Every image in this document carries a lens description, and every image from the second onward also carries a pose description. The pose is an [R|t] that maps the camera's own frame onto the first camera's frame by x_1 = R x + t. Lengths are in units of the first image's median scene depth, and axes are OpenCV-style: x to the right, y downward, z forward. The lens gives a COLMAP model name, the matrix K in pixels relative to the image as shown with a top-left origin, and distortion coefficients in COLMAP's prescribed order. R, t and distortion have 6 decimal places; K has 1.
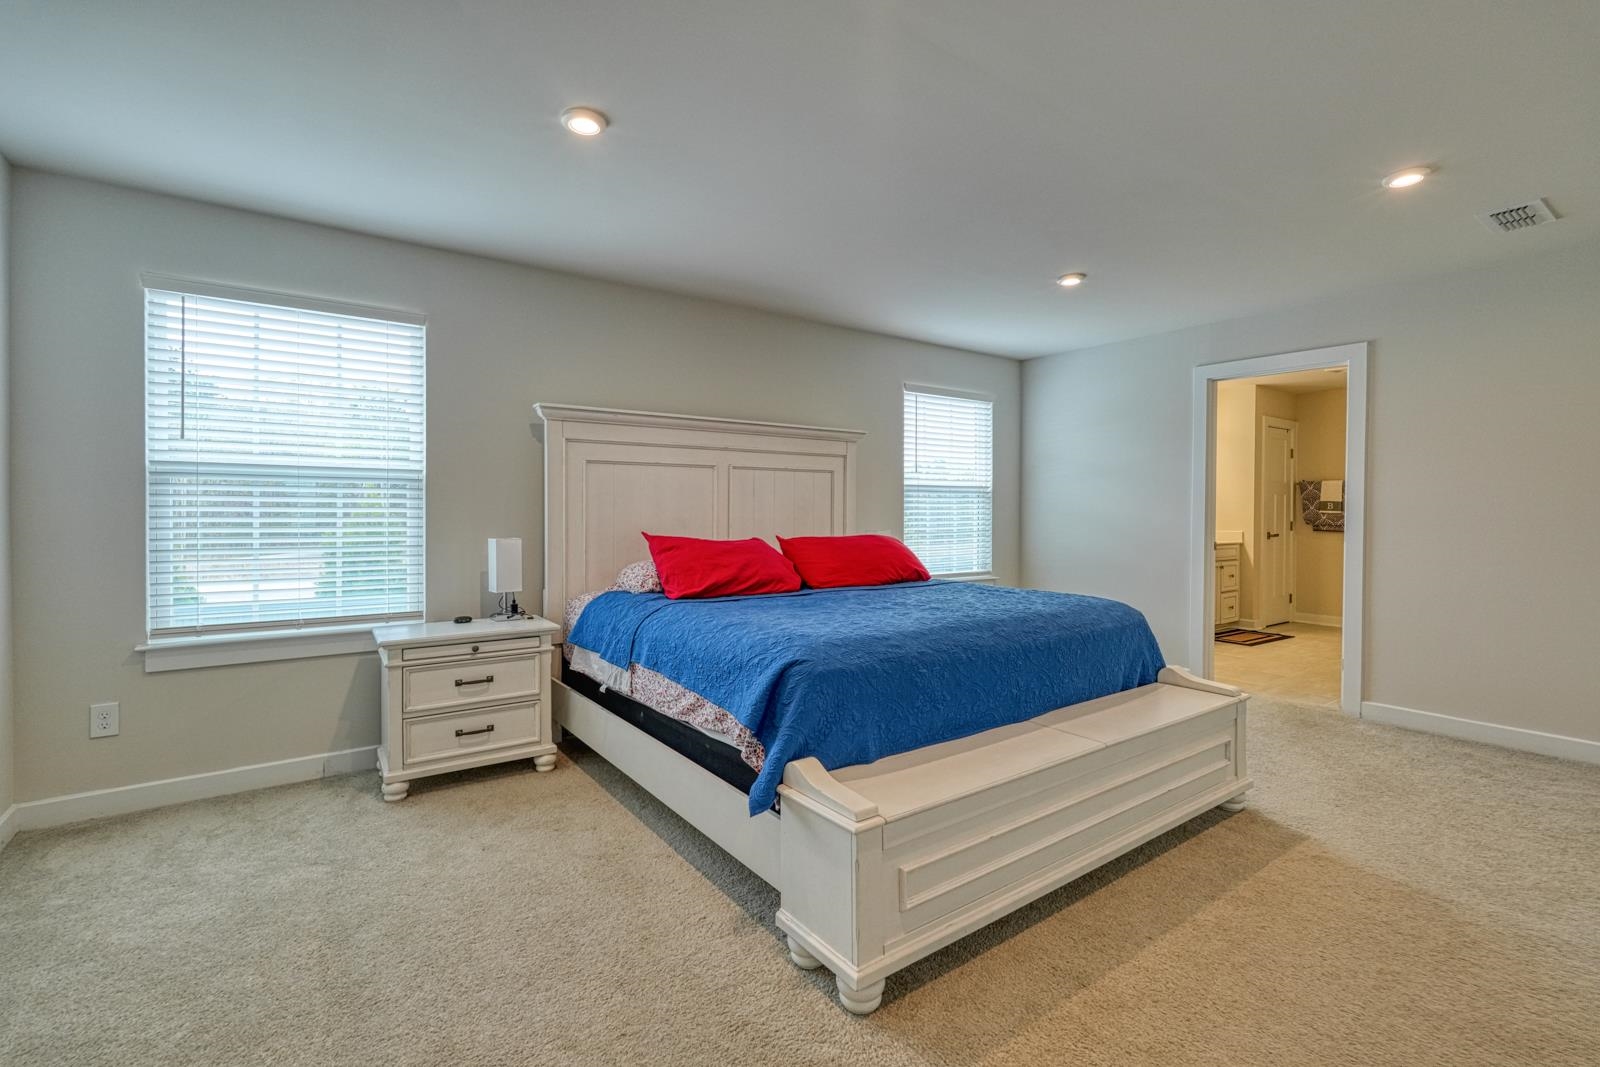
lens RADIAL K [[698.5, 0, 807.7], [0, 698.5, 518.7], [0, 0, 1]] dist [-0.000419, 0.001701]
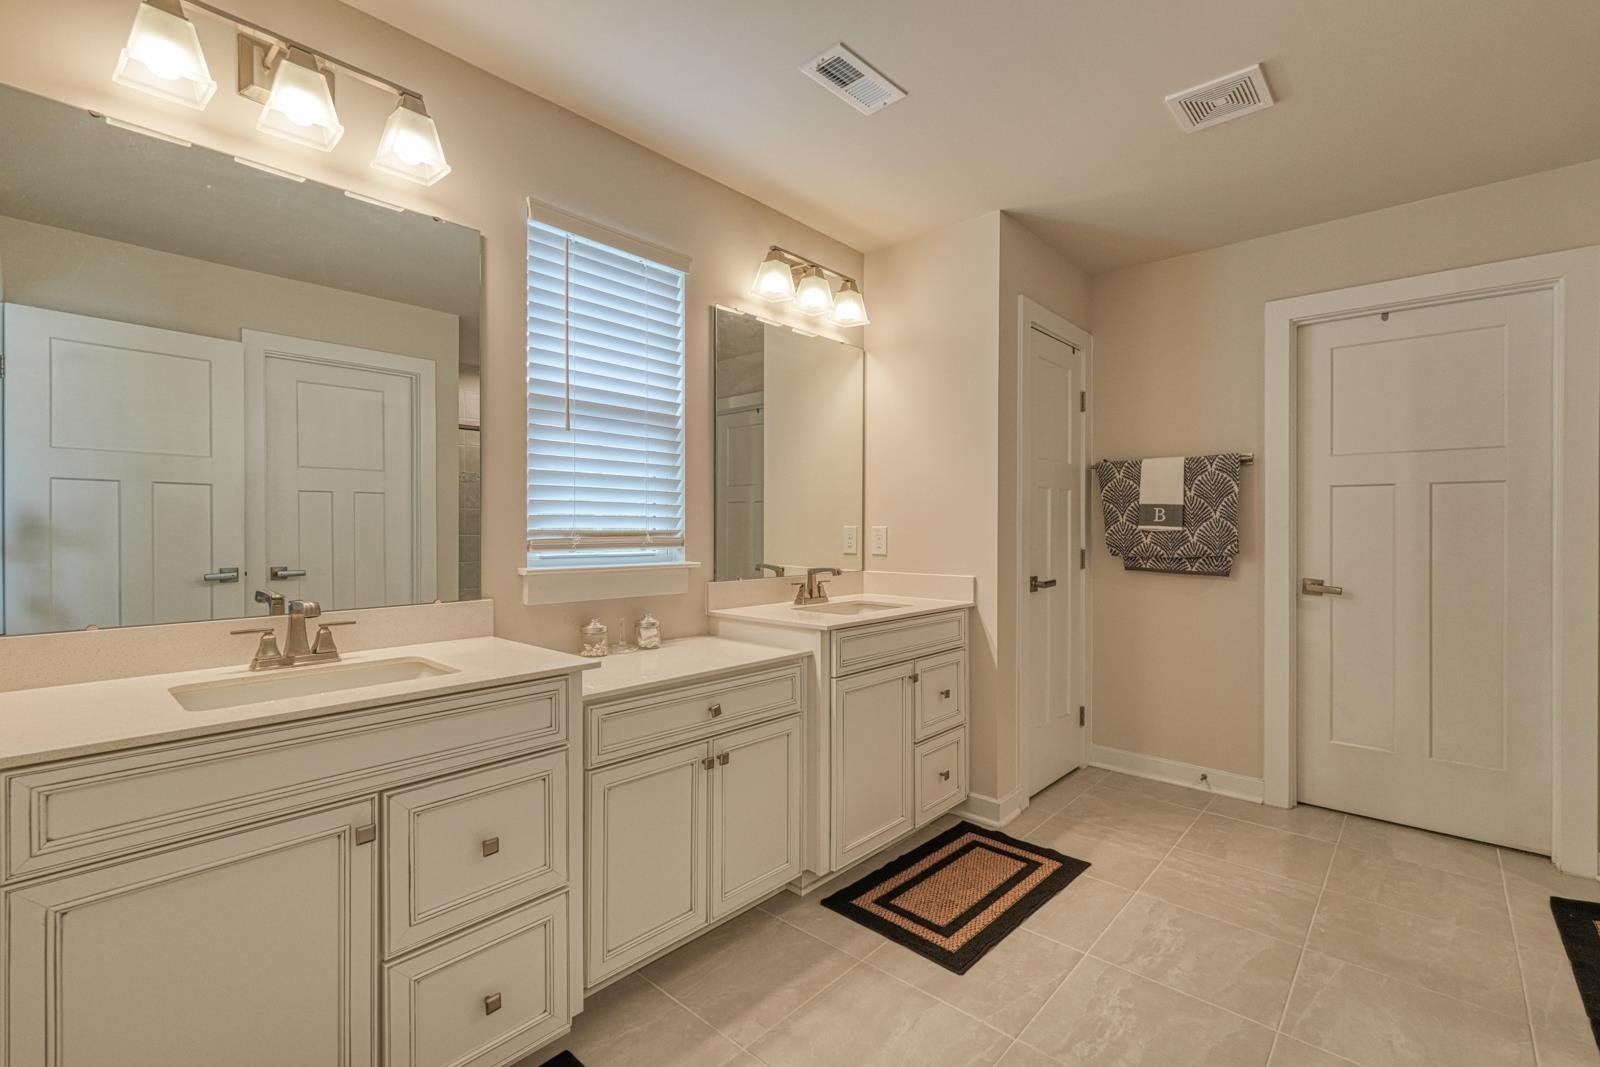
lens RADIAL K [[698.5, 0, 790.2], [0, 698.5, 527.3], [0, 0, 1]] dist [-0.000419, 0.001701]
pose [[0.978253, 0.000280, 0.207417, 0.428867], [0.002085, 0.999935, -0.011184, -0.005827], [-0.207407, 0.011373, 0.978189, 0.618895]]
